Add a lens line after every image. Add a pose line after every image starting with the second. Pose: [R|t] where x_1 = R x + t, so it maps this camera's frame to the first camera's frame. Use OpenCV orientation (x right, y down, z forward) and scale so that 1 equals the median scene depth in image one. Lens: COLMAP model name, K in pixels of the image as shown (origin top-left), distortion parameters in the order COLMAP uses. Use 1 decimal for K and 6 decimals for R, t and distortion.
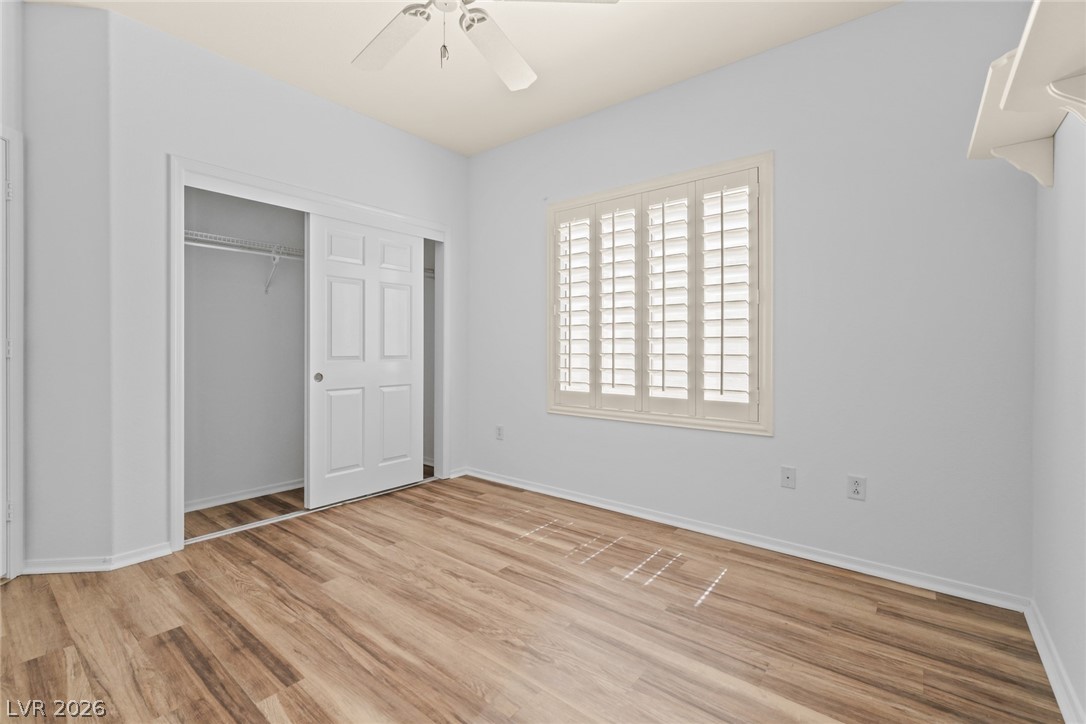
lens RADIAL K [[474.3, 0, 540.7], [0, 474.3, 355.4], [0, 0, 1]] dist [-0.008775, 0.003995]
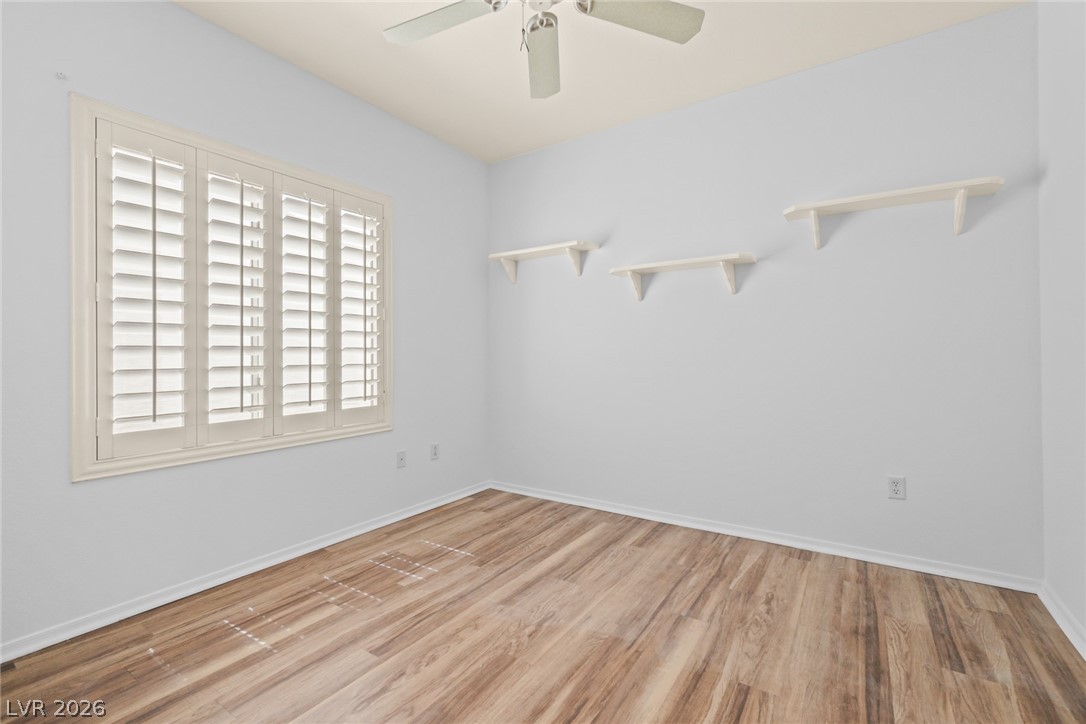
lens RADIAL K [[474.3, 0, 541.2], [0, 474.3, 356.1], [0, 0, 1]] dist [-0.008775, 0.003995]
pose [[-0.079669, -0.002510, 0.996818, -0.846583], [0.021644, 0.999757, 0.004248, -0.017728], [-0.996586, 0.021913, -0.079595, 0.784147]]
